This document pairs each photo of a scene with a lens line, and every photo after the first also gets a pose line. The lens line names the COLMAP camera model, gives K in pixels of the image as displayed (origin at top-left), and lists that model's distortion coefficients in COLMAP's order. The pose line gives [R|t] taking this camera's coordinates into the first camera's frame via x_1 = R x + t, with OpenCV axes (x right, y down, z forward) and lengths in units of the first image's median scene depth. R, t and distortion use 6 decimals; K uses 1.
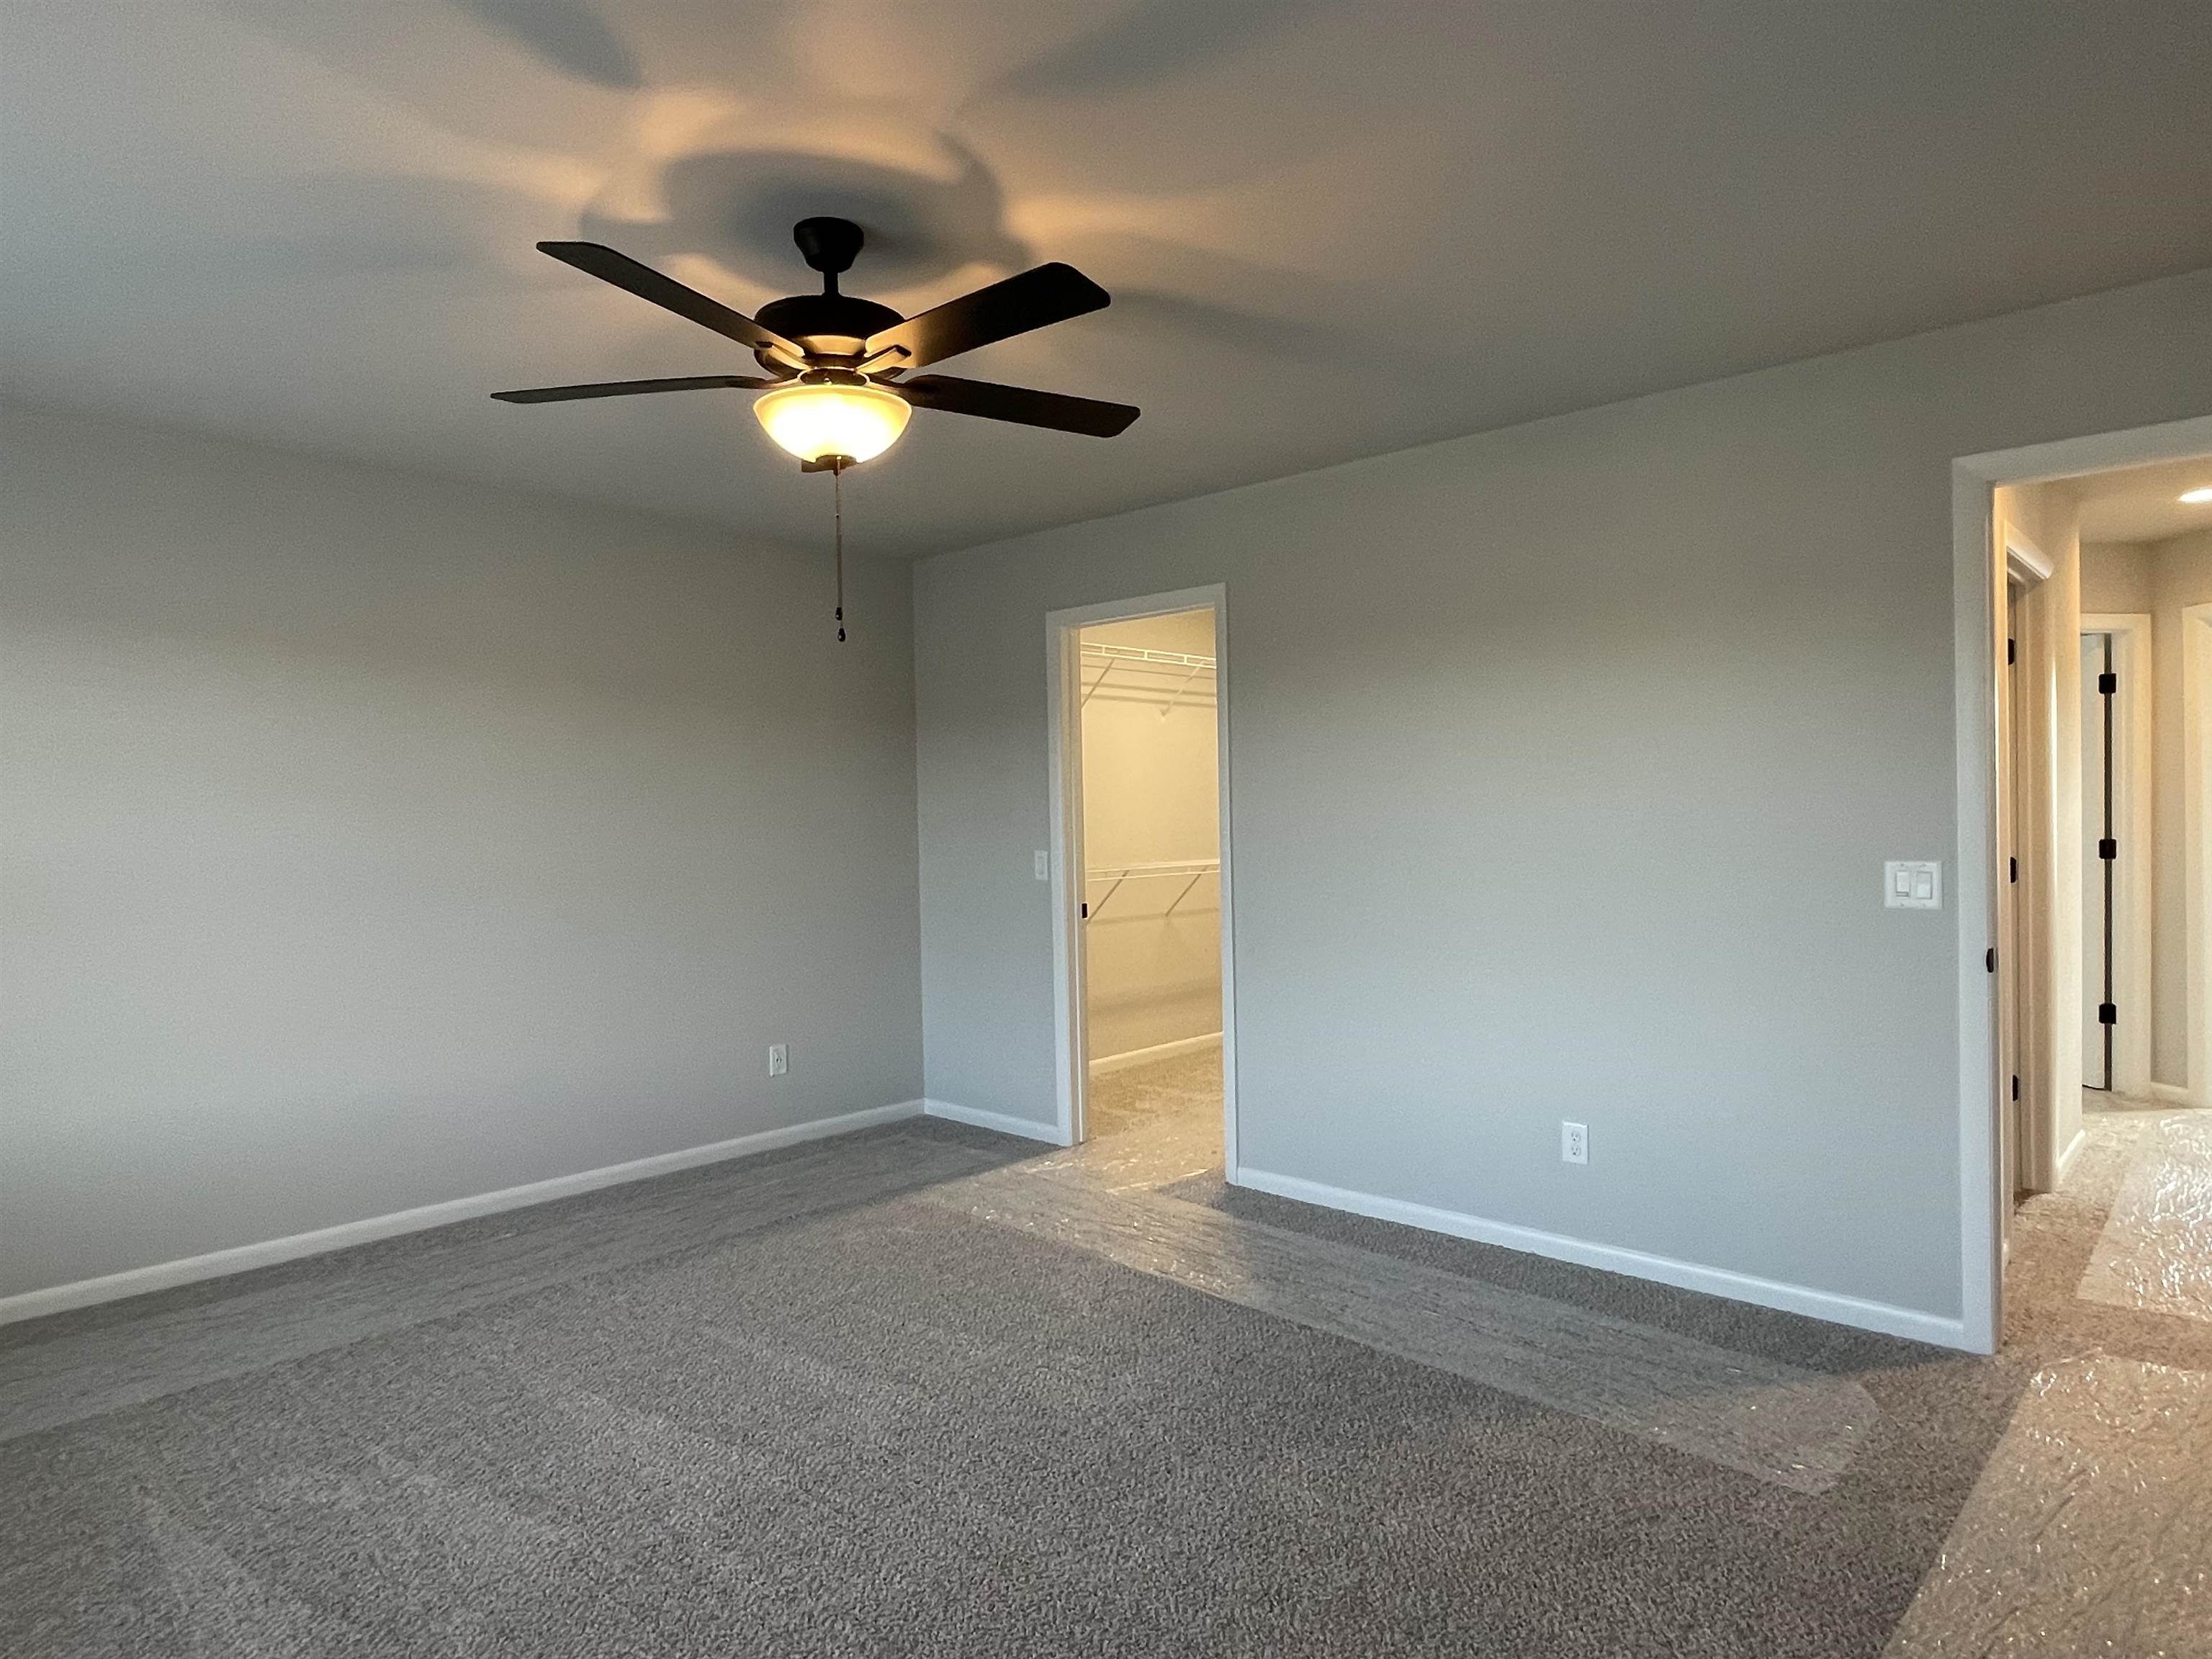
lens RADIAL K [[1297.0, 0, 1100.2], [0, 1297.0, 823.8], [0, 0, 1]] dist [-0.001962, -0.000053]
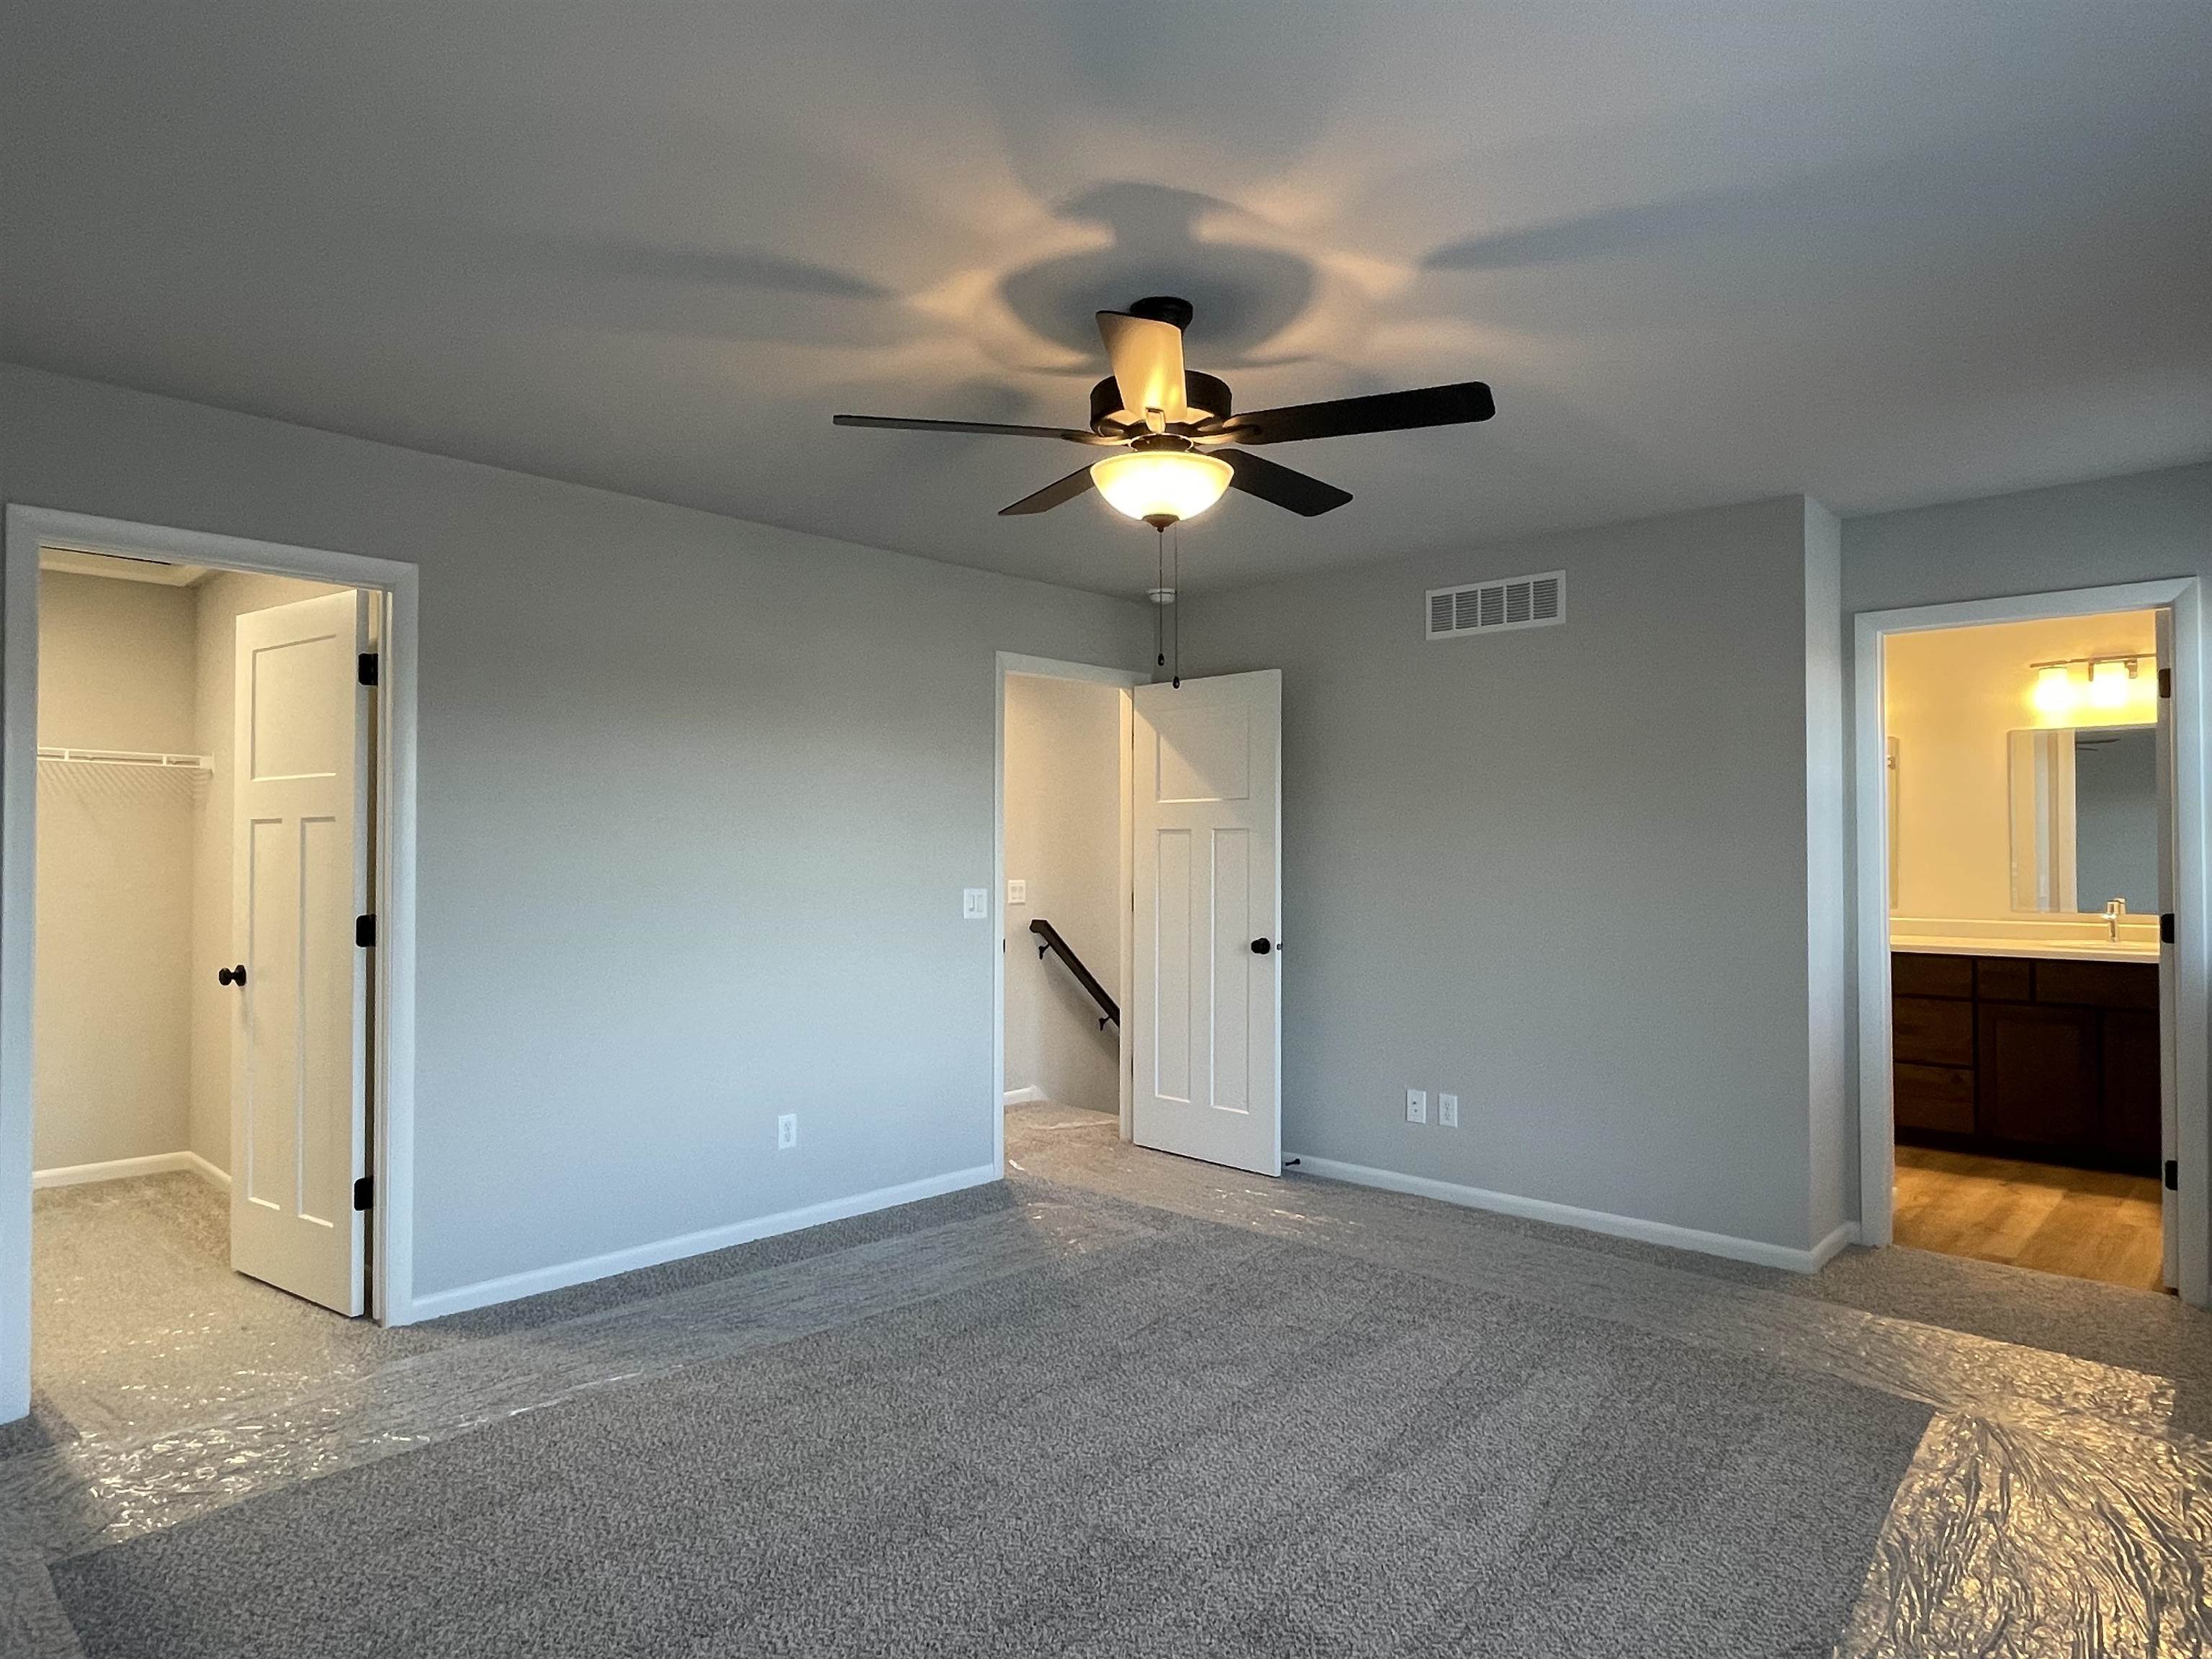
lens RADIAL K [[1297.0, 0, 1100.2], [0, 1297.0, 823.8], [0, 0, 1]] dist [-0.001962, -0.000053]
pose [[0.007676, 0.038511, 0.999229, -0.884922], [0.008054, 0.999223, -0.038573, 0.009030], [-0.999938, 0.008344, 0.007360, 0.726315]]
